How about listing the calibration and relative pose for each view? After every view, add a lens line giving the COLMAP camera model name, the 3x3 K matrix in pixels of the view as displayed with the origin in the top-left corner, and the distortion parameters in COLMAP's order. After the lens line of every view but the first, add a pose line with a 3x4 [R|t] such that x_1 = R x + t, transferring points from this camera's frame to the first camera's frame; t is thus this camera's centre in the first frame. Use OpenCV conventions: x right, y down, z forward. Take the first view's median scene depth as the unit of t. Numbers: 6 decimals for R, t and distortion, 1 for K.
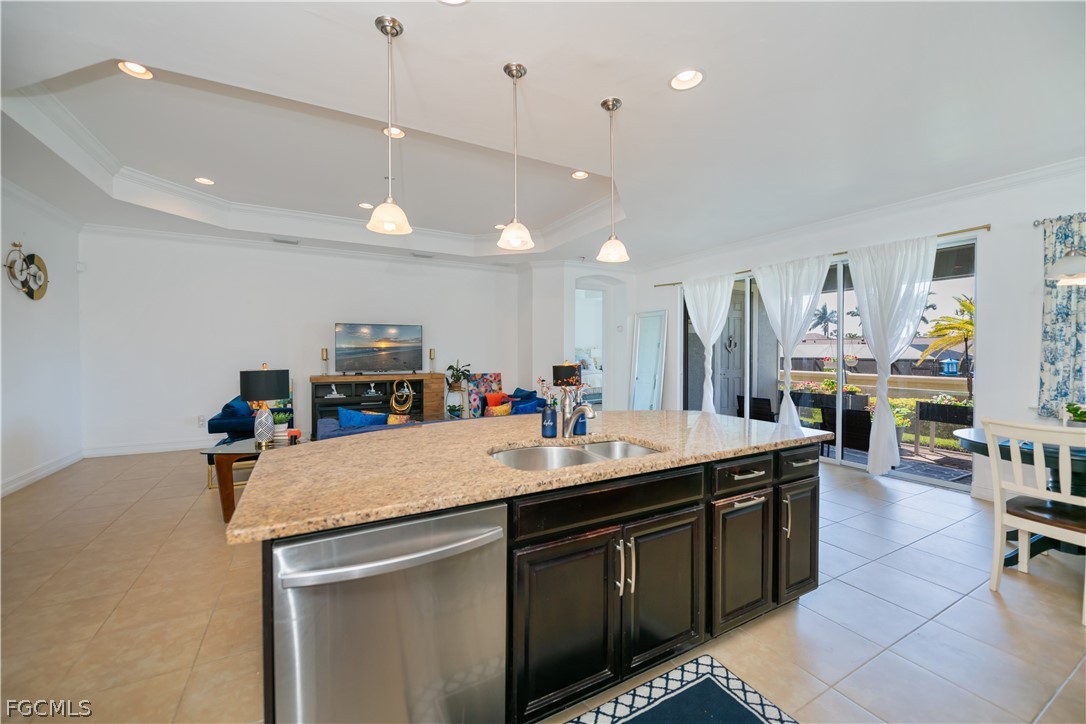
lens RADIAL K [[429.8, 0, 548.8], [0, 429.8, 366.9], [0, 0, 1]] dist [0.000065, -0.000010]
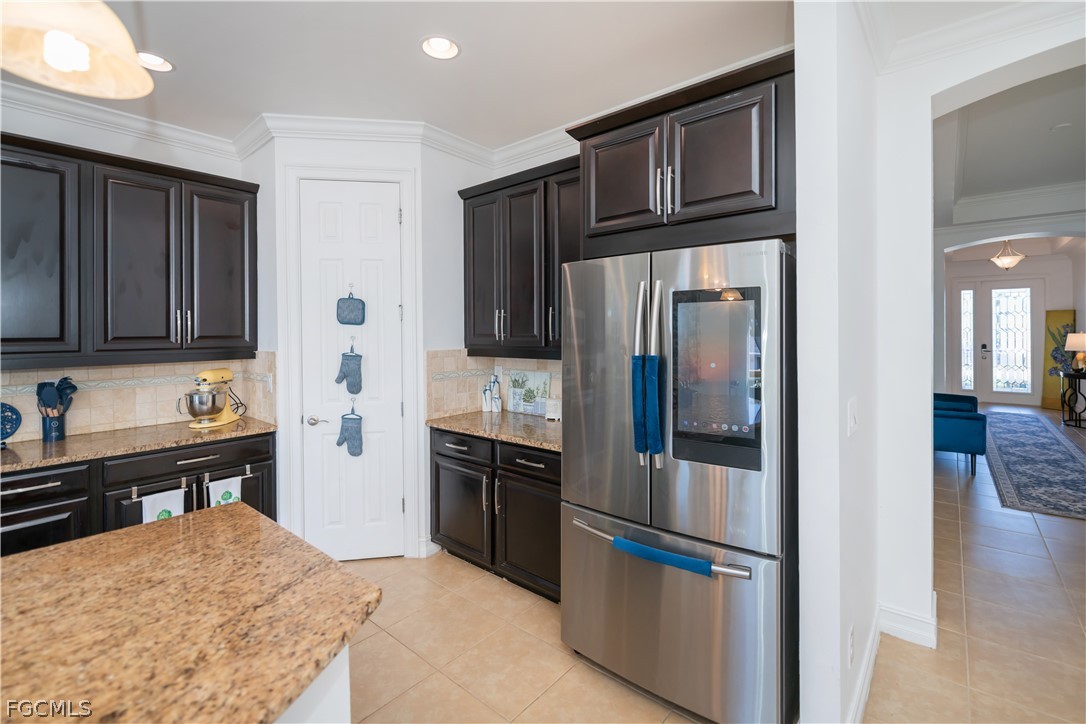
lens RADIAL K [[478.8, 0, 541.1], [0, 478.8, 326.7], [0, 0, 1]] dist [0.000023, -0.000825]
pose [[-0.937669, 0.001990, -0.347524, -0.197198], [-0.007836, 0.999608, 0.026868, -0.047170], [0.347442, 0.027917, -0.937286, 0.497540]]
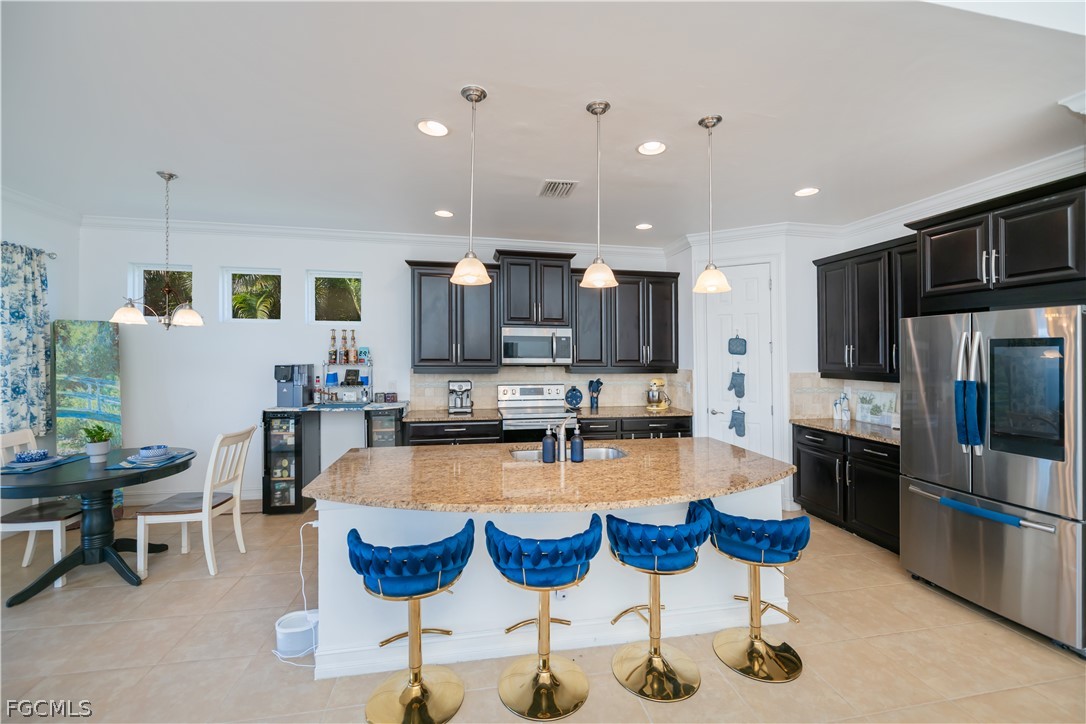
lens RADIAL K [[446.0, 0, 546.8], [0, 446.0, 354.4], [0, 0, 1]] dist [0.000917, -0.000214]
pose [[-0.947287, -0.008745, 0.320266, -0.116228], [0.003886, 0.999240, 0.038779, -0.065606], [-0.320362, 0.037980, -0.946534, 0.785361]]
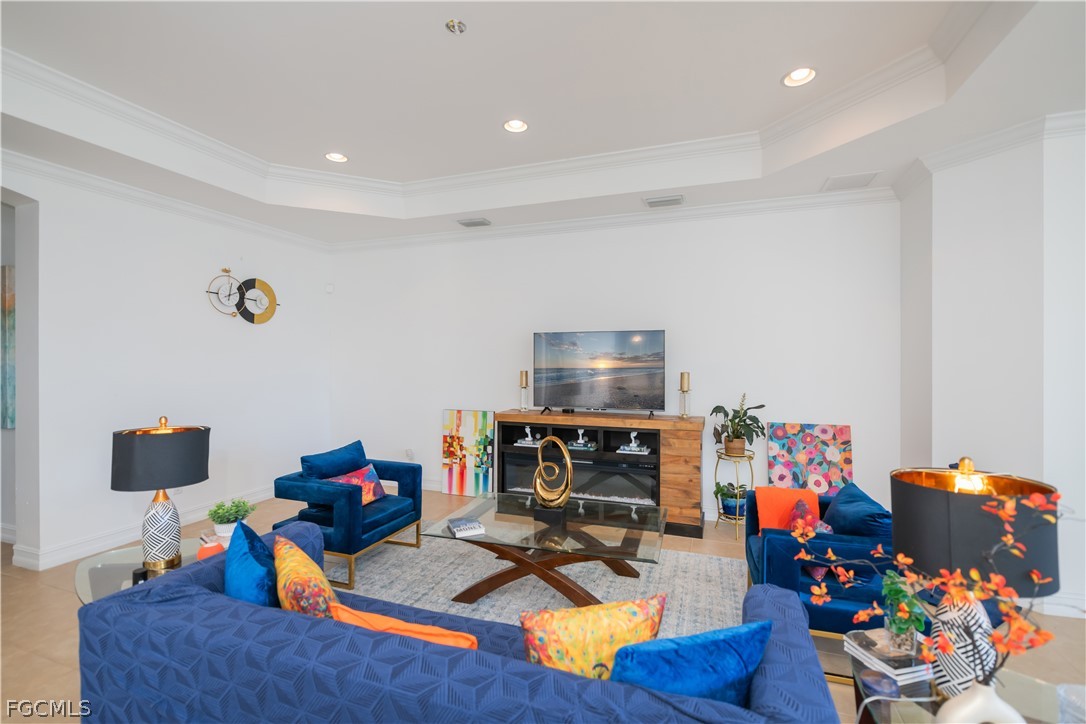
lens RADIAL K [[482.1, 0, 549.7], [0, 482.1, 358.4], [0, 0, 1]] dist [0.001135, -0.000070]
pose [[0.664576, -0.001491, -0.747219, 0.076288], [-0.025751, 0.999358, -0.024897, -0.047497], [0.746777, 0.035788, 0.664111, 0.561595]]
